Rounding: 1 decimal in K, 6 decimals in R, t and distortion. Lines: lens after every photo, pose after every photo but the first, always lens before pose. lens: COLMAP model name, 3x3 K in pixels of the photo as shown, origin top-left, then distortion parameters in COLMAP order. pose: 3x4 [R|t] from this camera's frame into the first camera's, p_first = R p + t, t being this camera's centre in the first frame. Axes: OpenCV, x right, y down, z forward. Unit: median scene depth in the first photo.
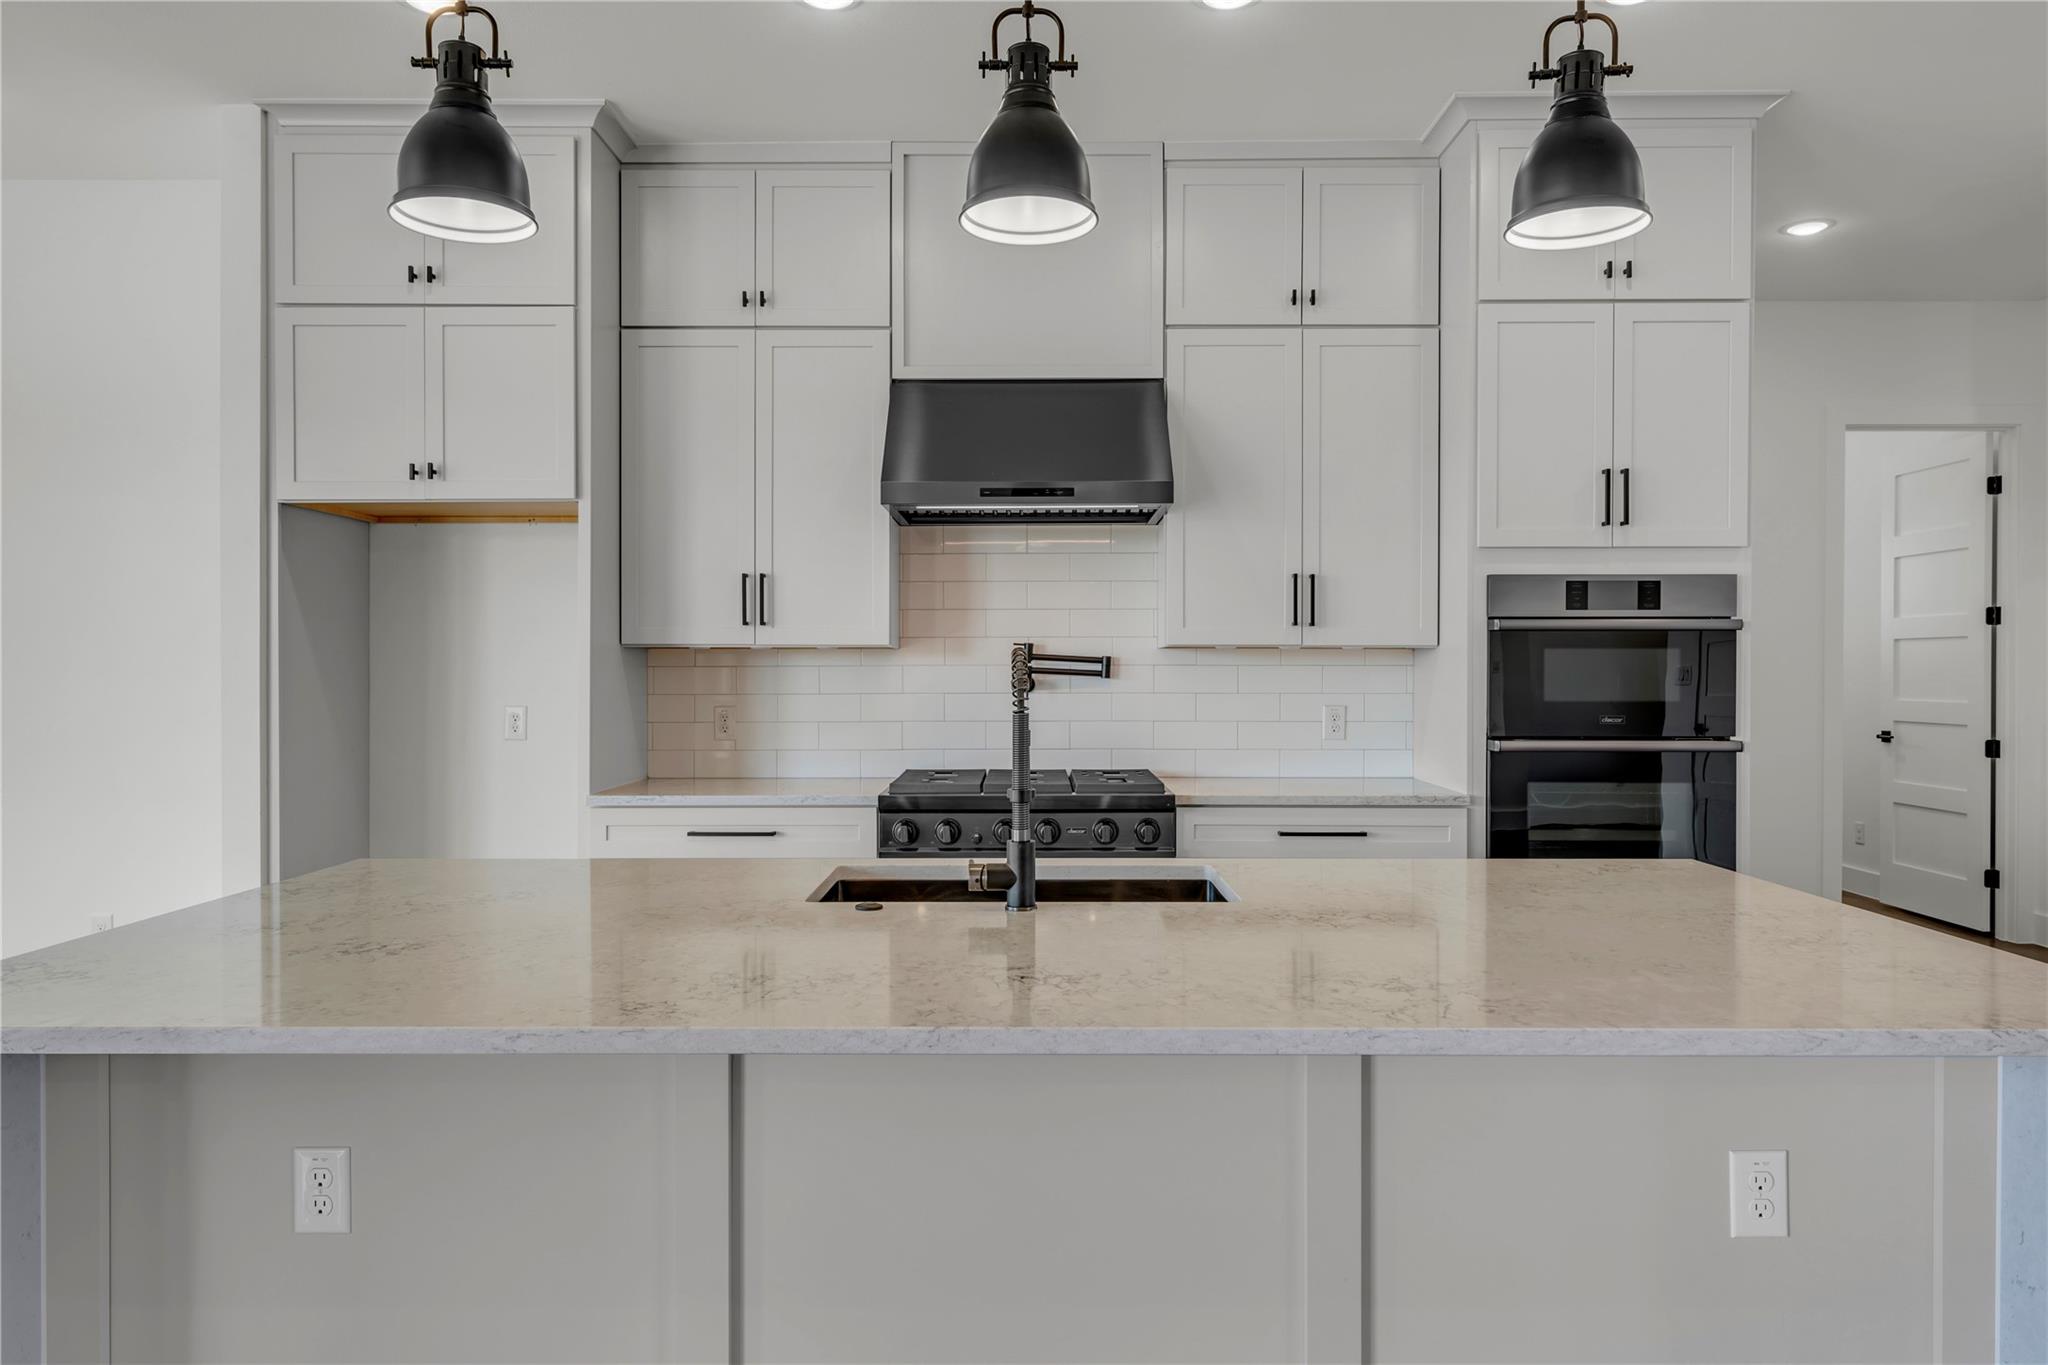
lens RADIAL K [[1264.0, 0, 1025.2], [0, 1264.0, 682.7], [0, 0, 1]] dist [-0.020102, 0.001330]
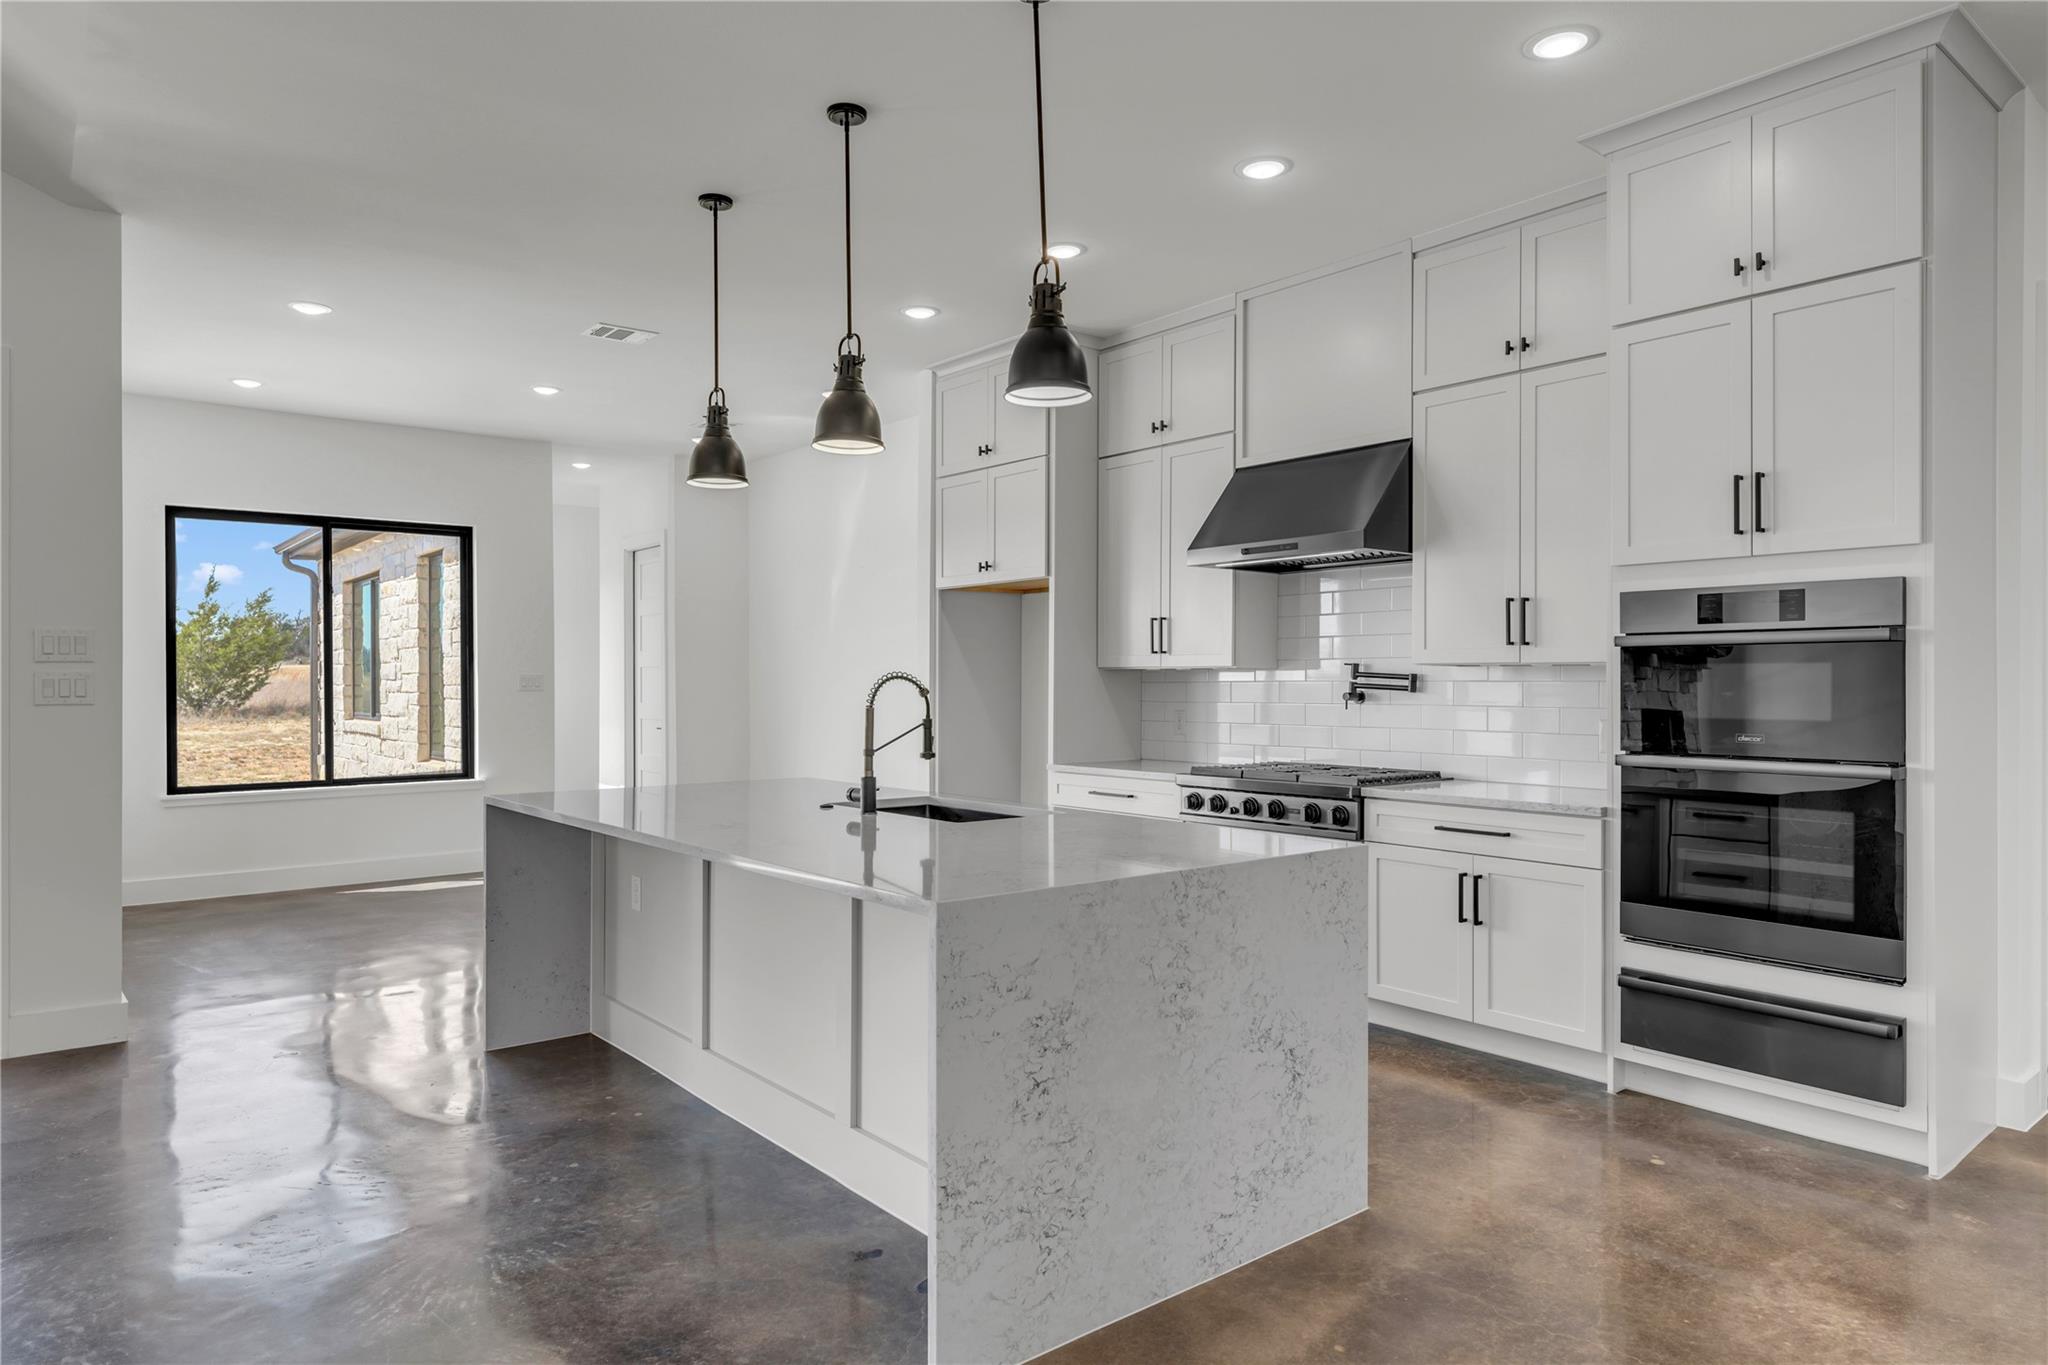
lens RADIAL K [[1264.0, 0, 1029.9], [0, 1264.0, 683.3], [0, 0, 1]] dist [-0.020102, 0.001330]
pose [[0.625878, 0.000665, -0.779920, 0.824118], [-0.010823, 0.999911, -0.007833, 0.001351], [0.779845, 0.013344, 0.625830, -0.013253]]
